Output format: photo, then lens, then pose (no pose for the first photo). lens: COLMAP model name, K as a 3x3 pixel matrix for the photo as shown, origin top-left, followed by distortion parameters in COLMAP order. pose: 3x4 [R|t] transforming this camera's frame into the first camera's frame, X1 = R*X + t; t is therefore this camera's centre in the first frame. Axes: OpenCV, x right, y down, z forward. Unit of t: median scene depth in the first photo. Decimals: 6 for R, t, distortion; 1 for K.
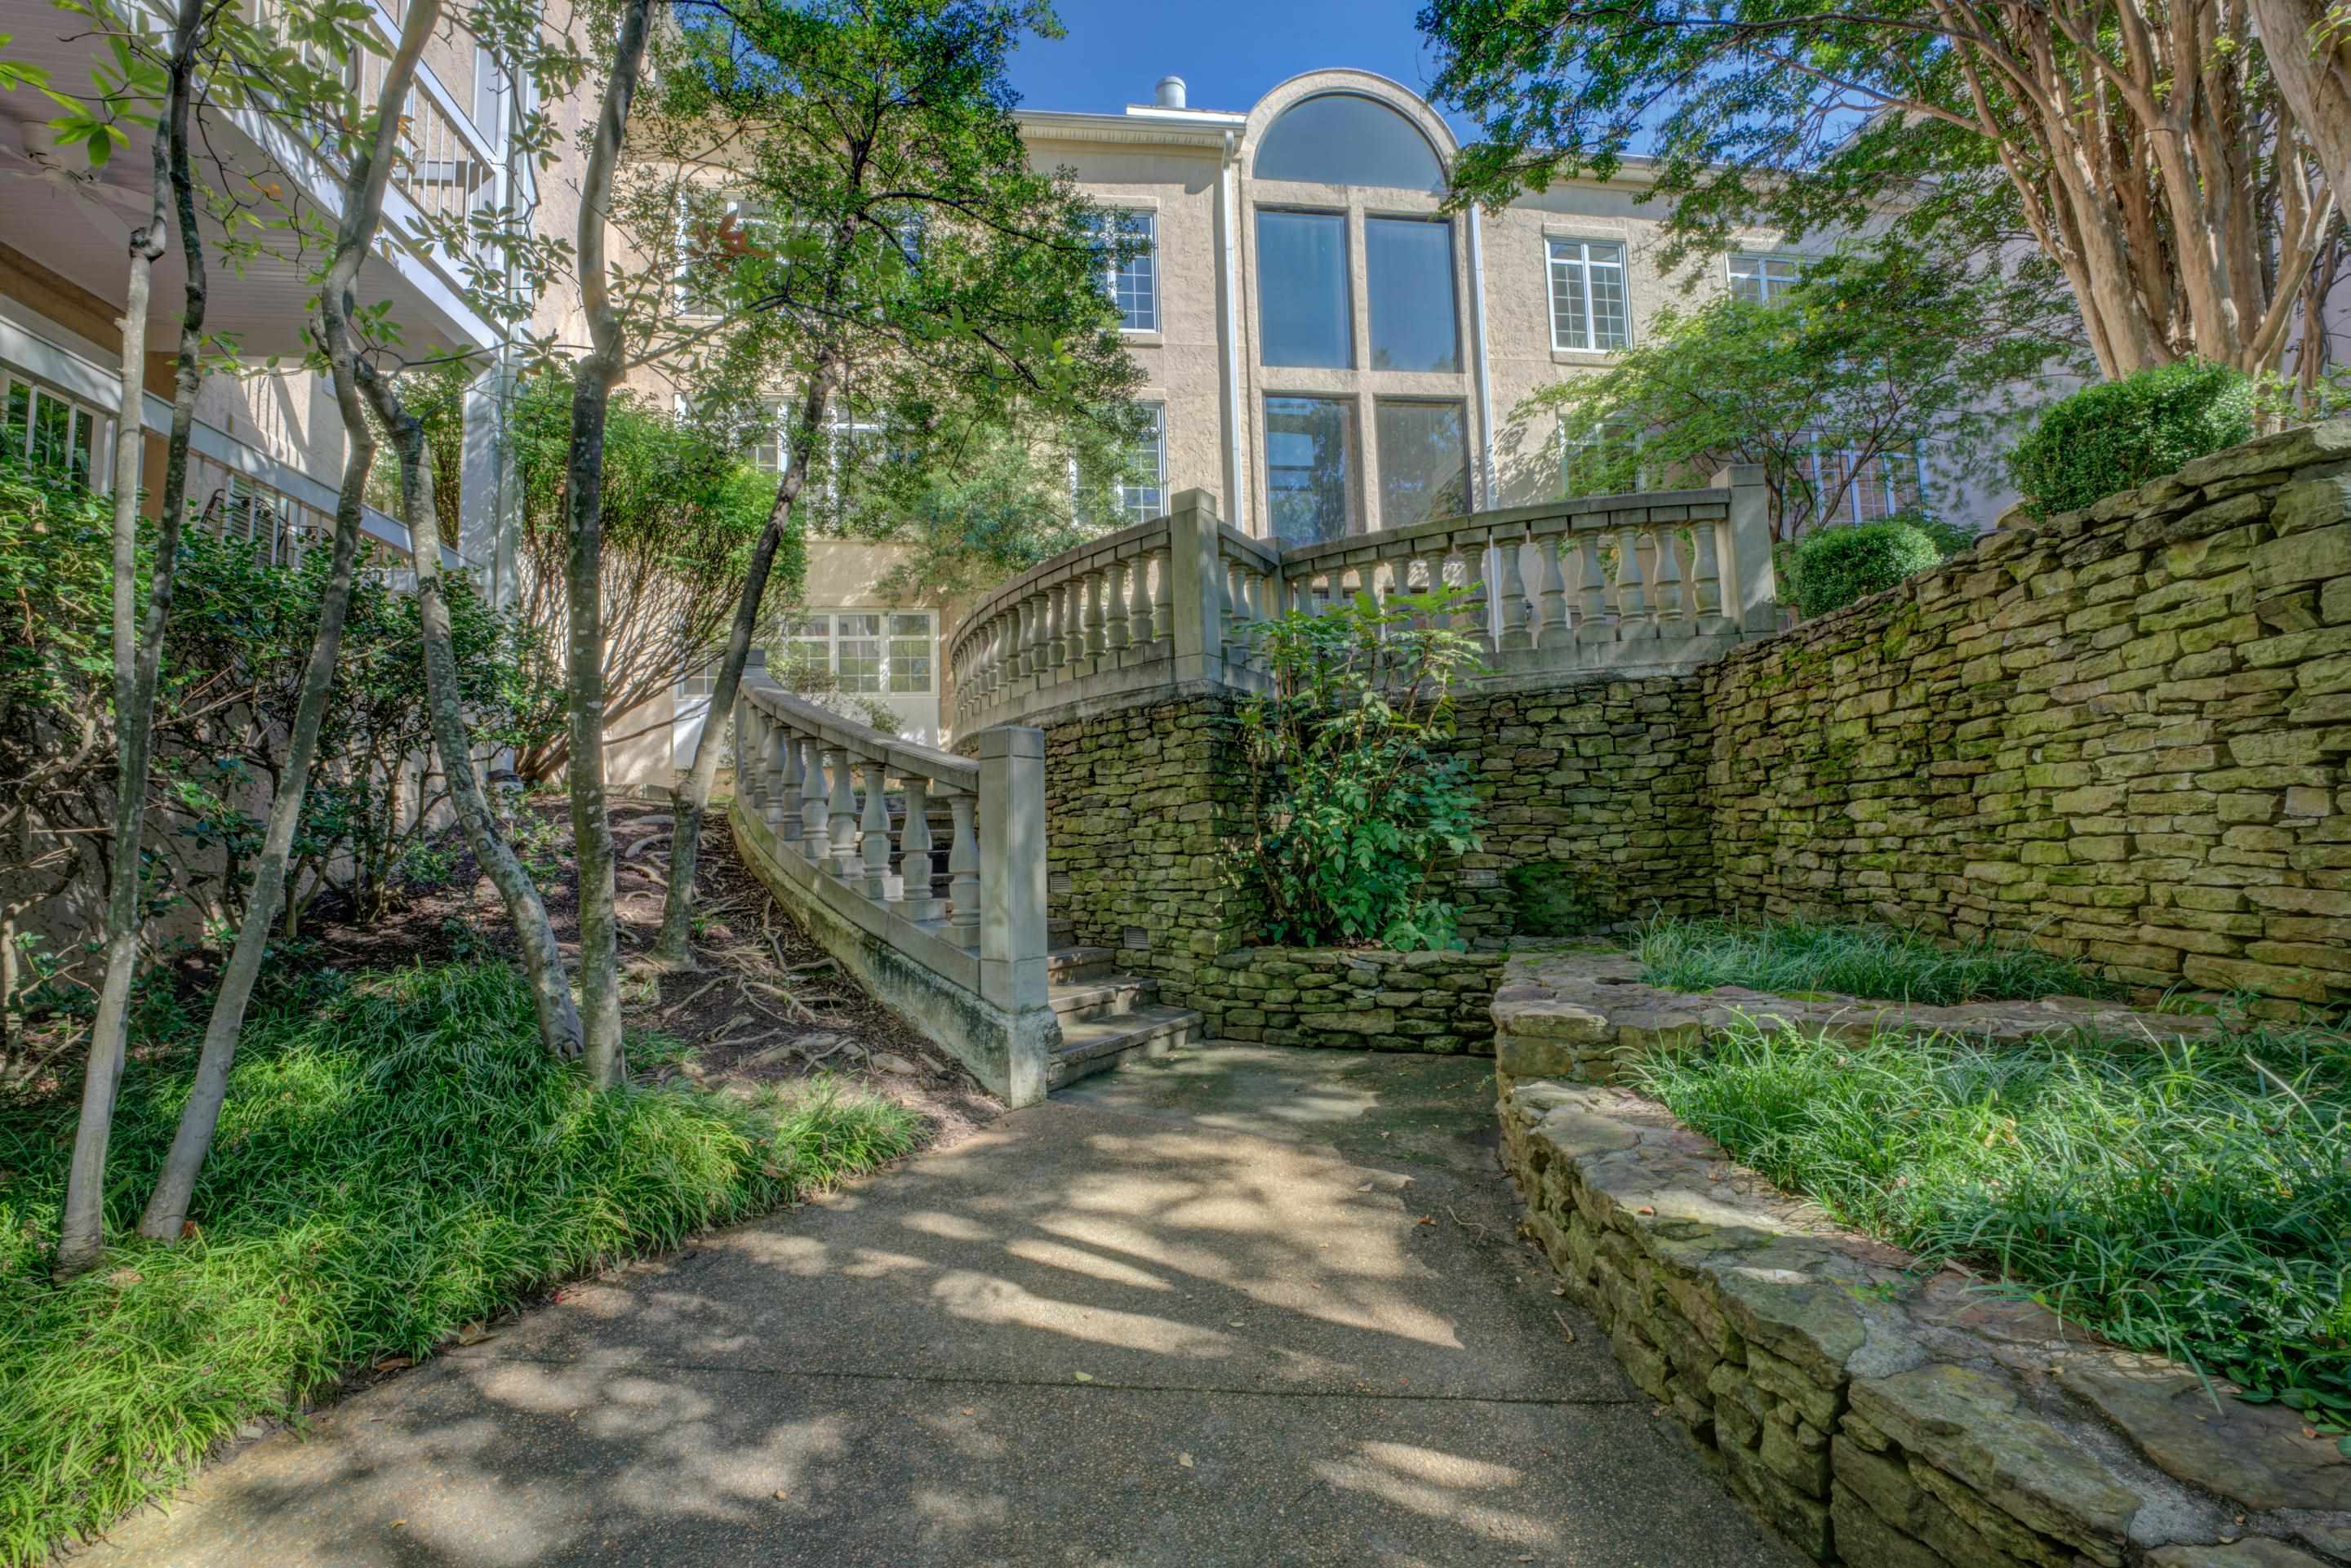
lens RADIAL K [[943.2, 0, 1167.6], [0, 943.2, 786.5], [0, 0, 1]] dist [-0.030370, 0.004227]
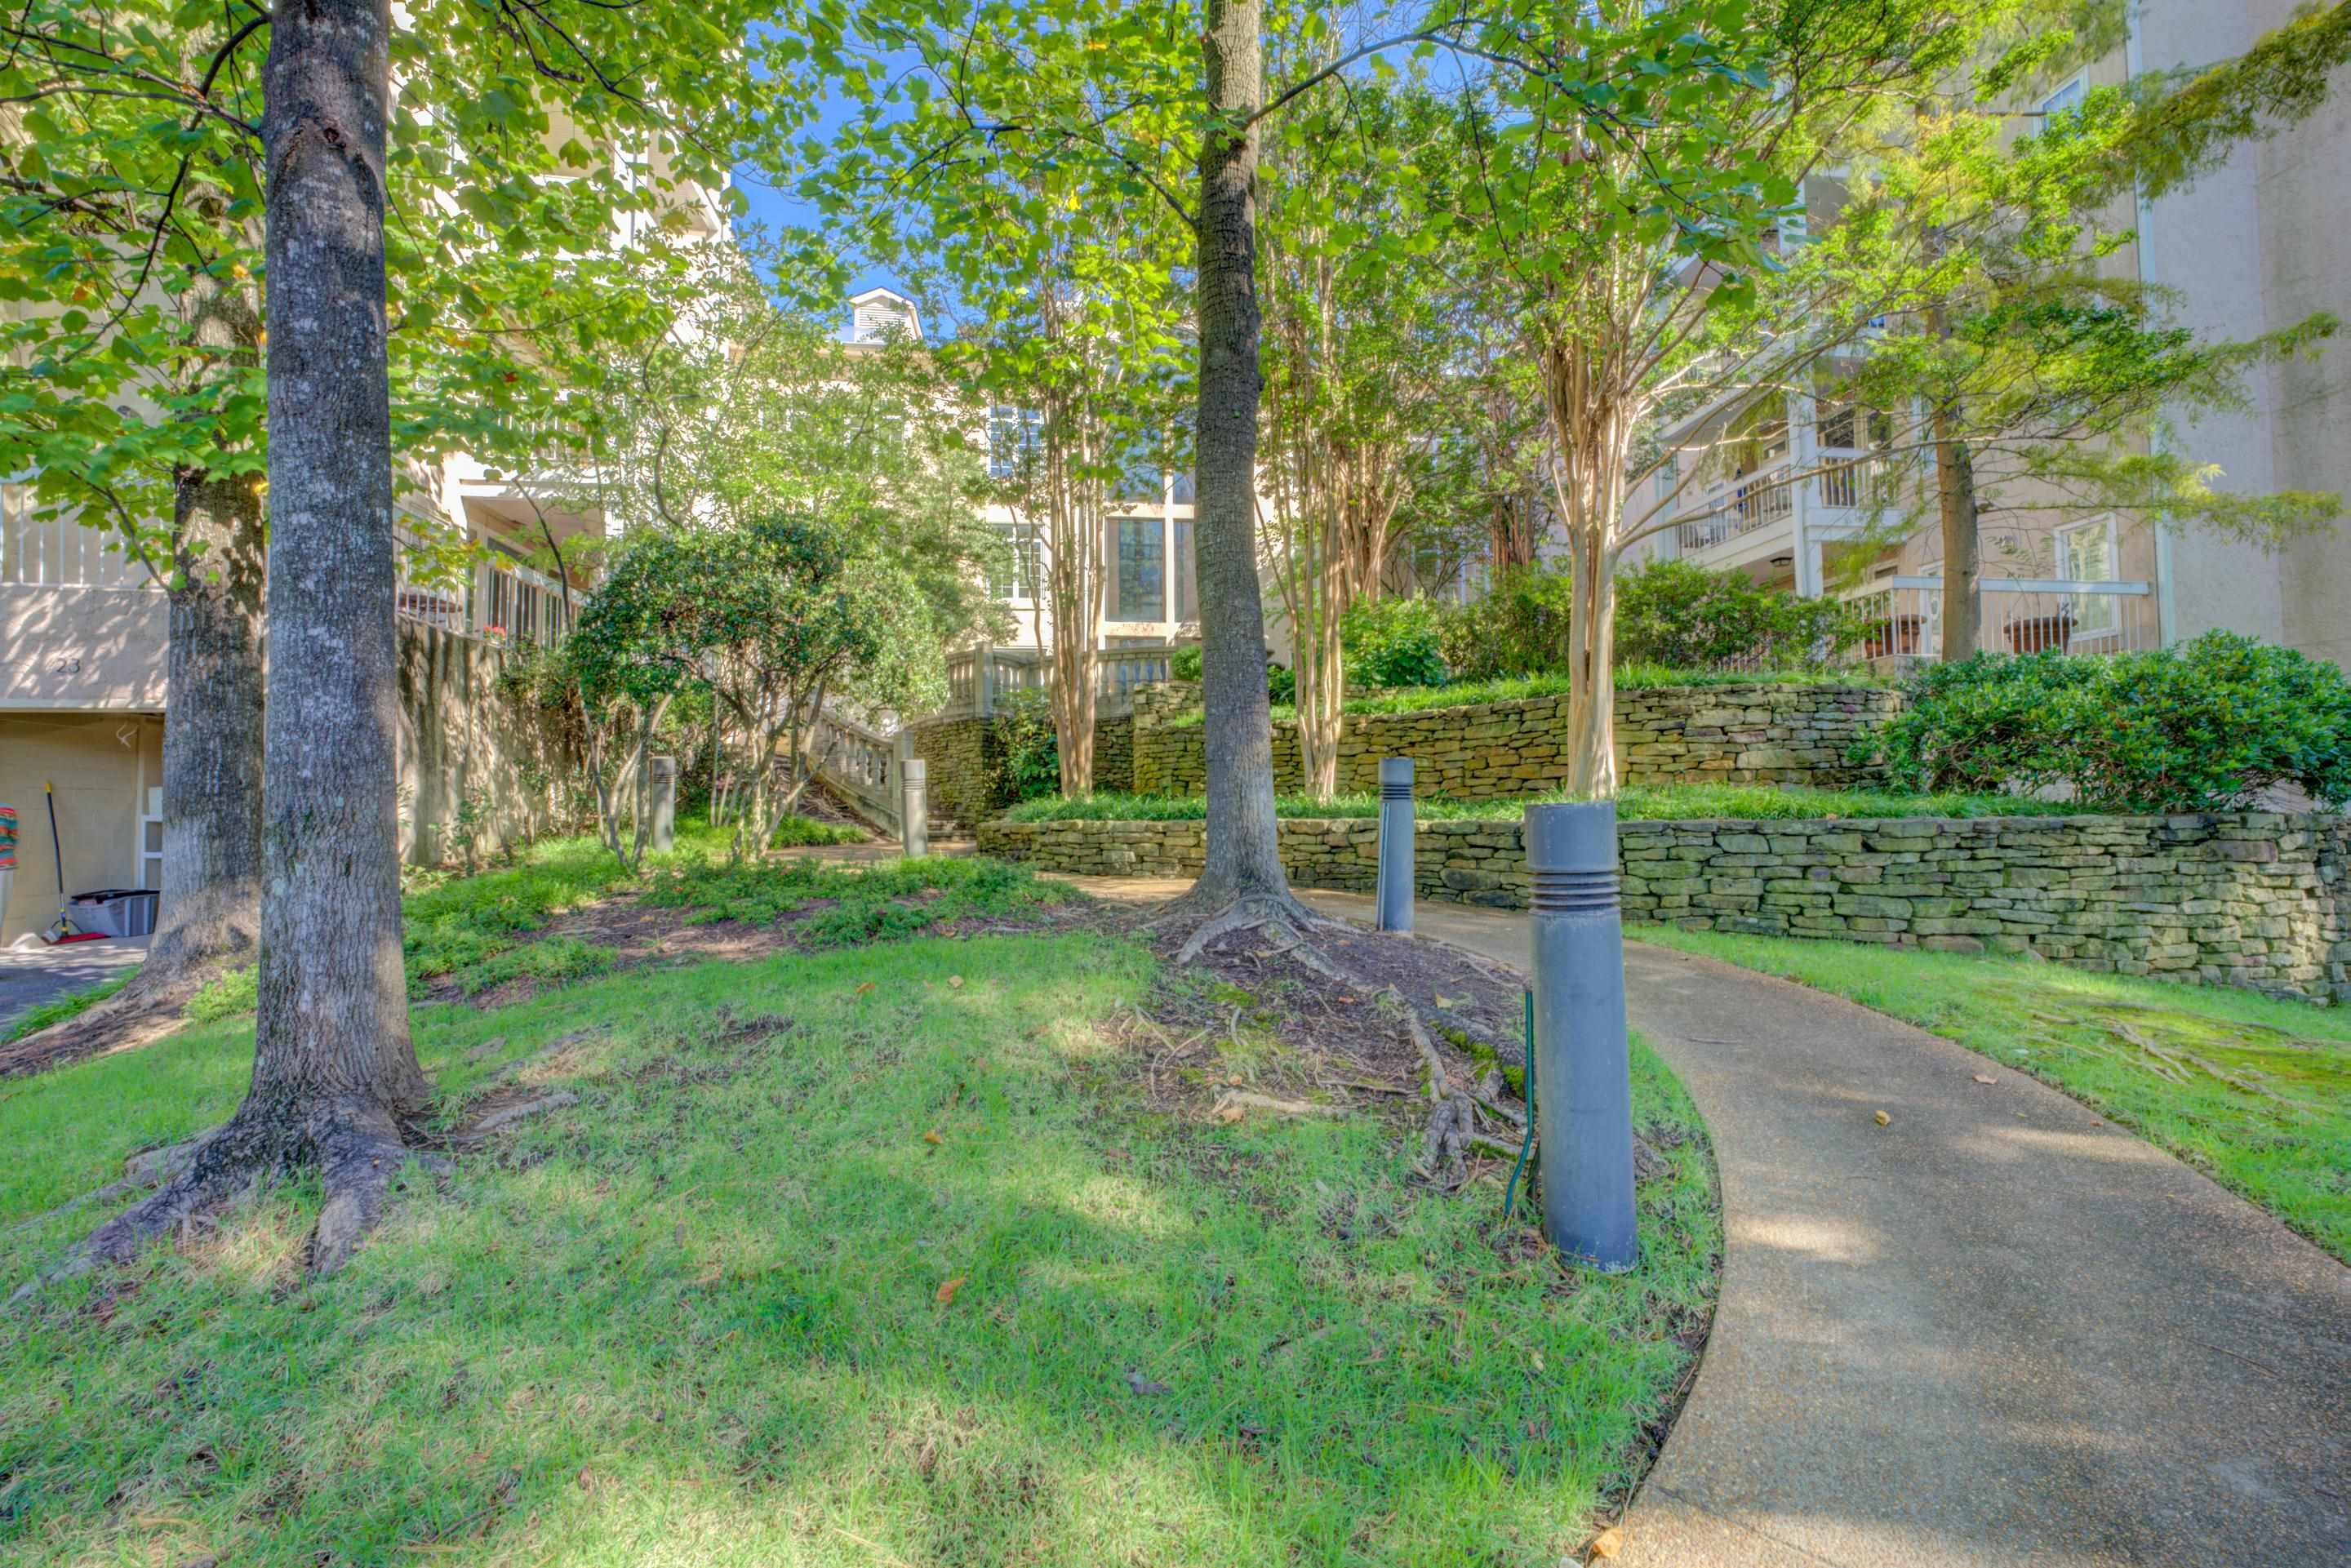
lens RADIAL K [[943.2, 0, 1175.5], [0, 943.2, 790.1], [0, 0, 1]] dist [-0.030370, 0.004227]
pose [[0.999601, 0.028117, -0.002551, 0.658399], [-0.027995, 0.998844, 0.039087, -0.010322], [0.003647, -0.039000, 0.999233, -1.887594]]
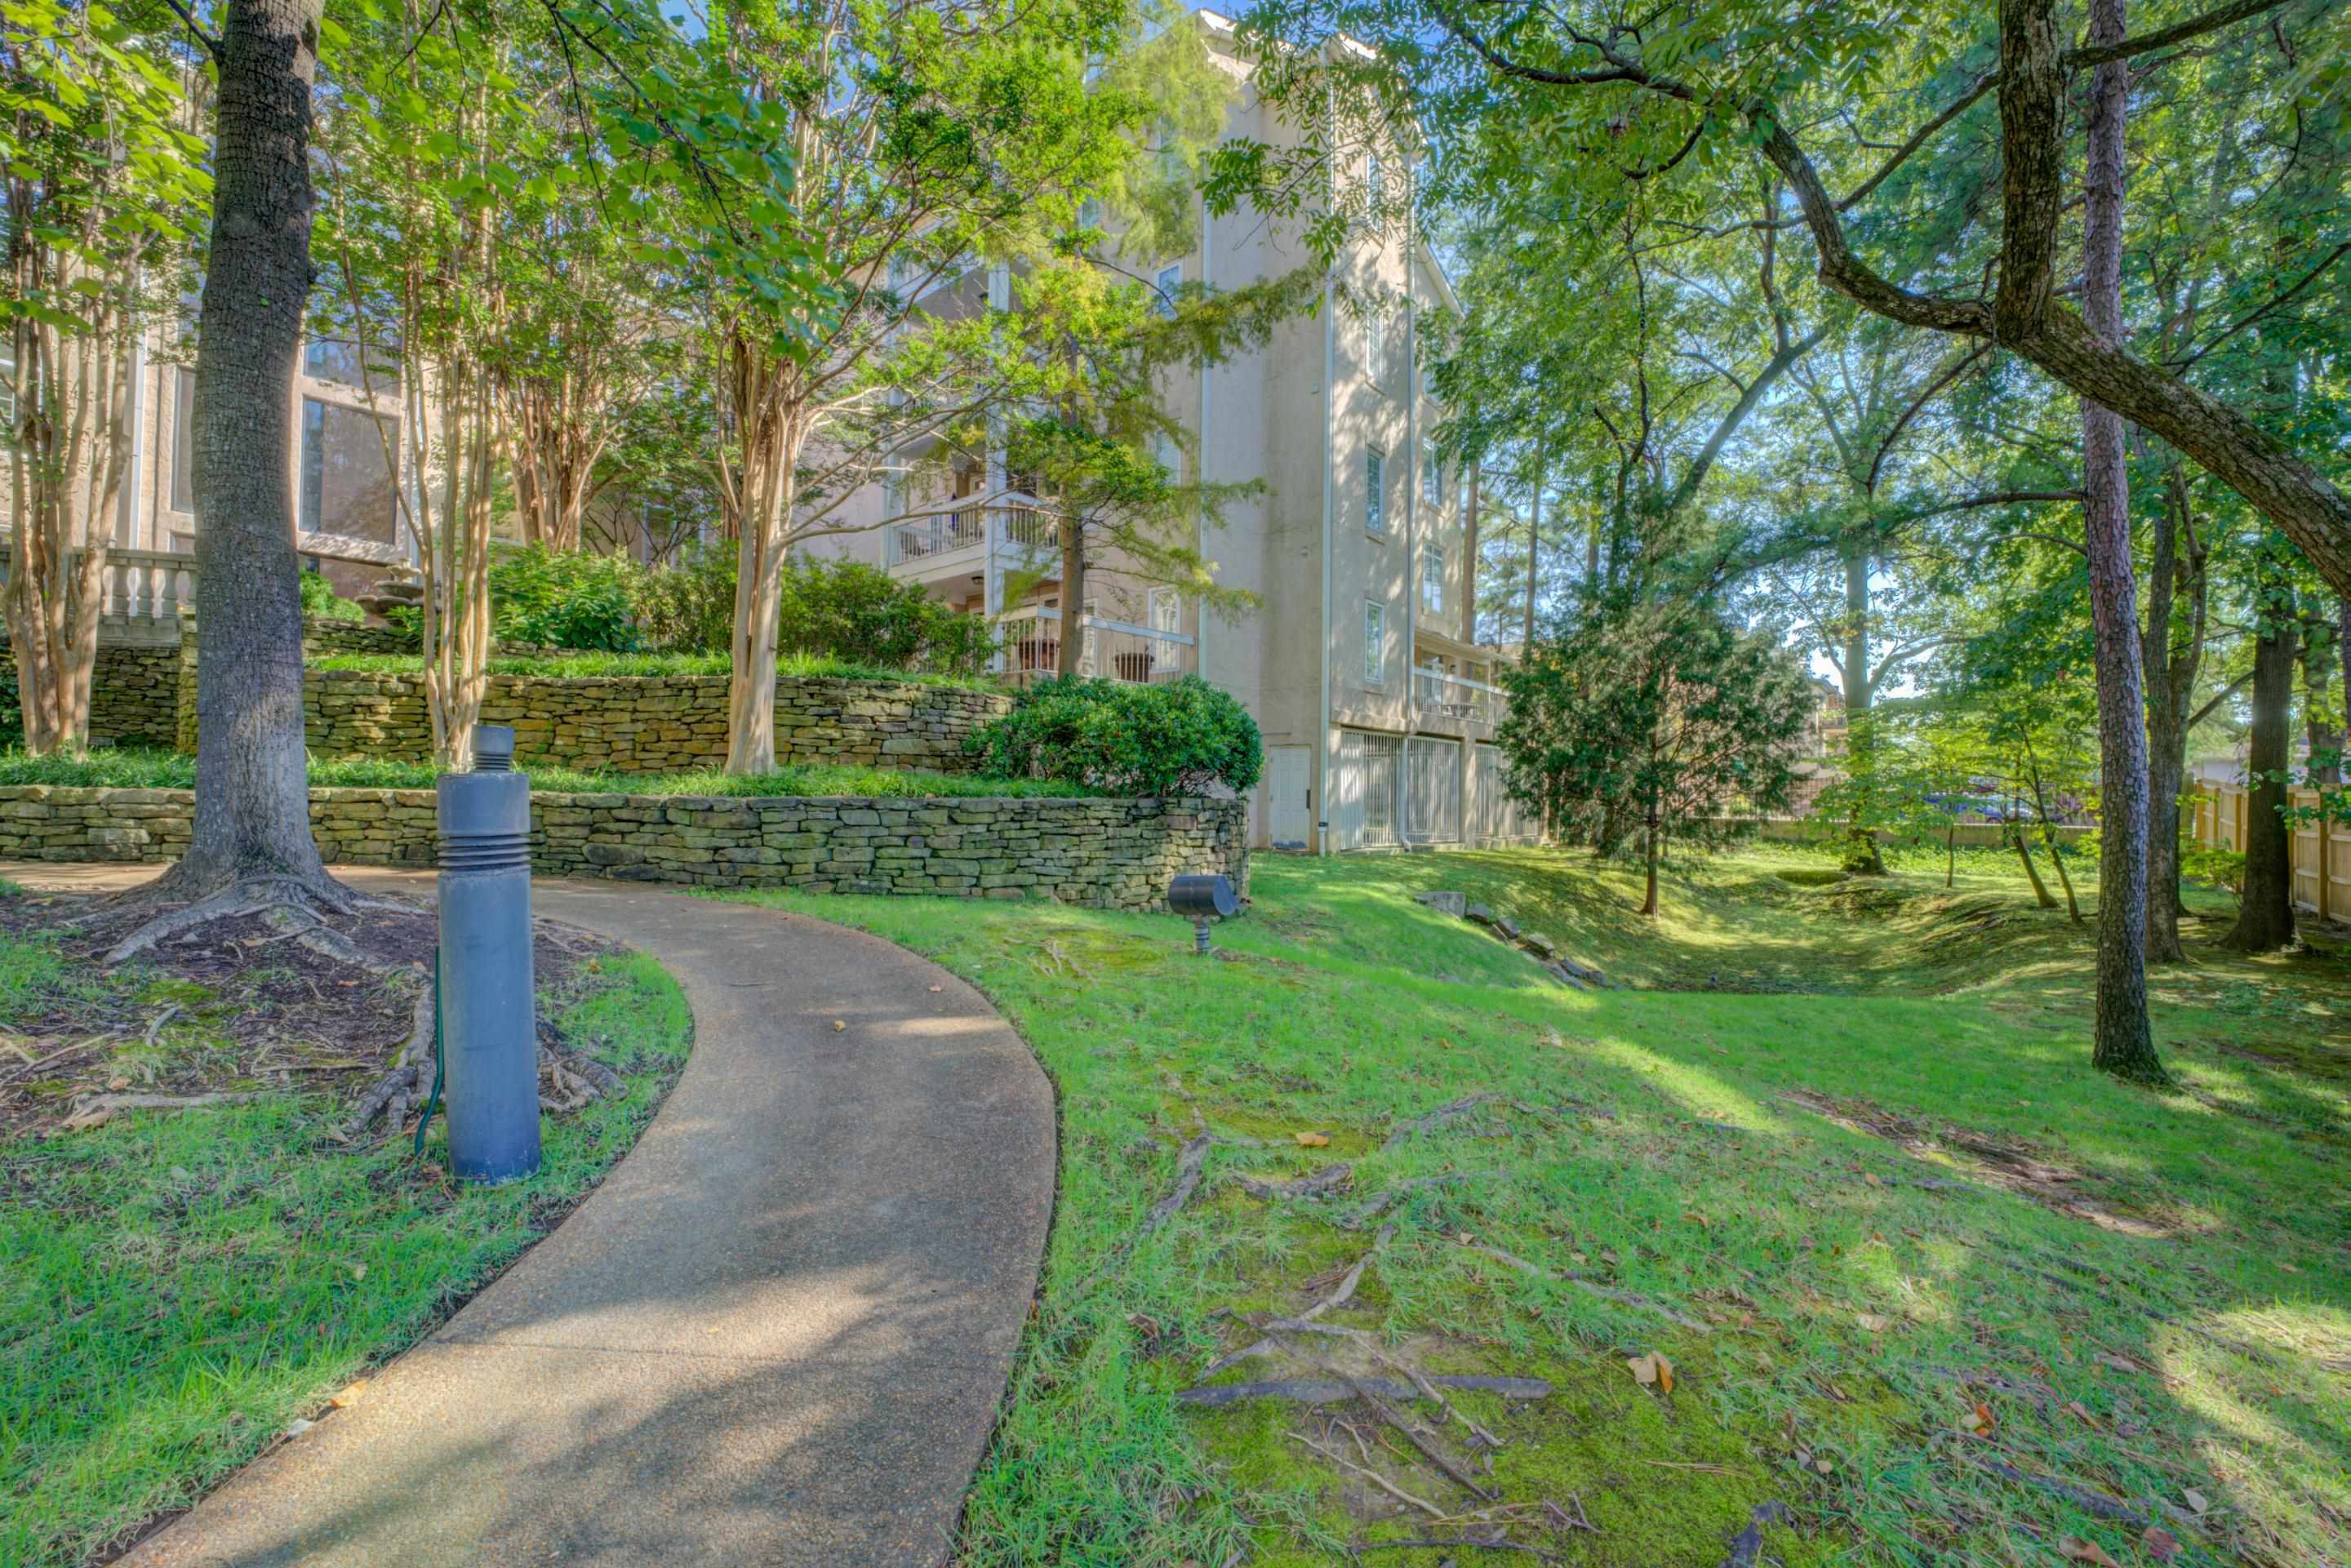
lens RADIAL K [[943.2, 0, 1183.4], [0, 943.2, 785.6], [0, 0, 1]] dist [-0.030370, 0.004227]
pose [[0.737417, 0.050396, 0.673555, 0.784880], [-0.081664, 0.996549, 0.014845, -0.022645], [-0.670482, -0.065952, 0.738988, -2.046204]]
